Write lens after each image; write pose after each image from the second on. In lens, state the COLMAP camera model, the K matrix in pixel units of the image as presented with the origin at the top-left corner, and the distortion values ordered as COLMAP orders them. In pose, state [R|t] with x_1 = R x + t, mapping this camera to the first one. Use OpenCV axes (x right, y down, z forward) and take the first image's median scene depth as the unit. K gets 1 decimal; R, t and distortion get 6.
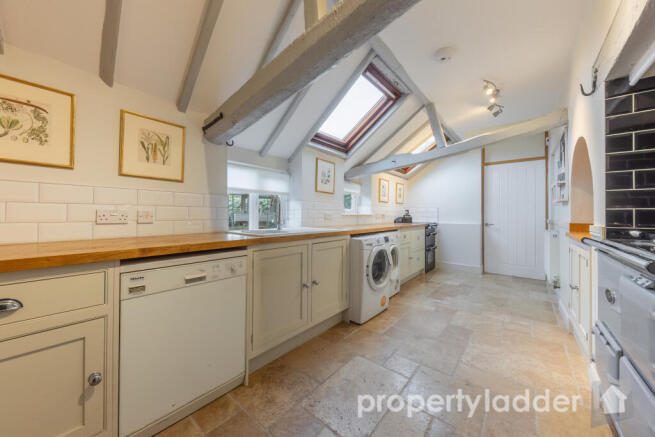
lens RADIAL K [[242.5, 0, 328.0], [0, 242.5, 214.5], [0, 0, 1]] dist [0.000013, 0.000002]
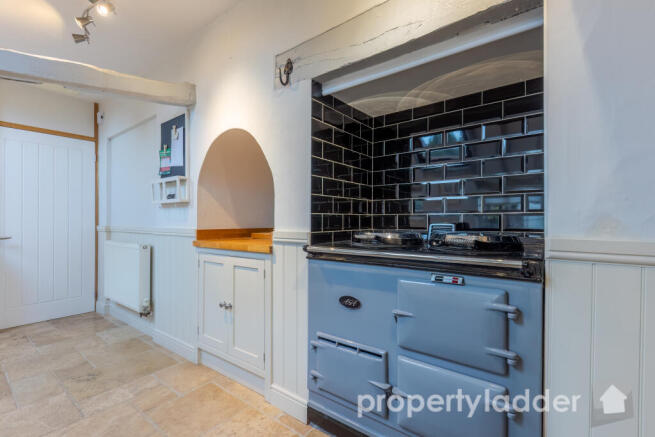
lens RADIAL K [[297.0, 0, 328.0], [0, 297.0, 220.0], [0, 0, 1]] dist [0.002449, 0.000061]
pose [[-0.036086, -0.007280, 0.999322, -0.015205], [0.001528, 0.999972, 0.007340, -0.003650], [-0.999348, 0.001792, -0.036074, 0.591187]]
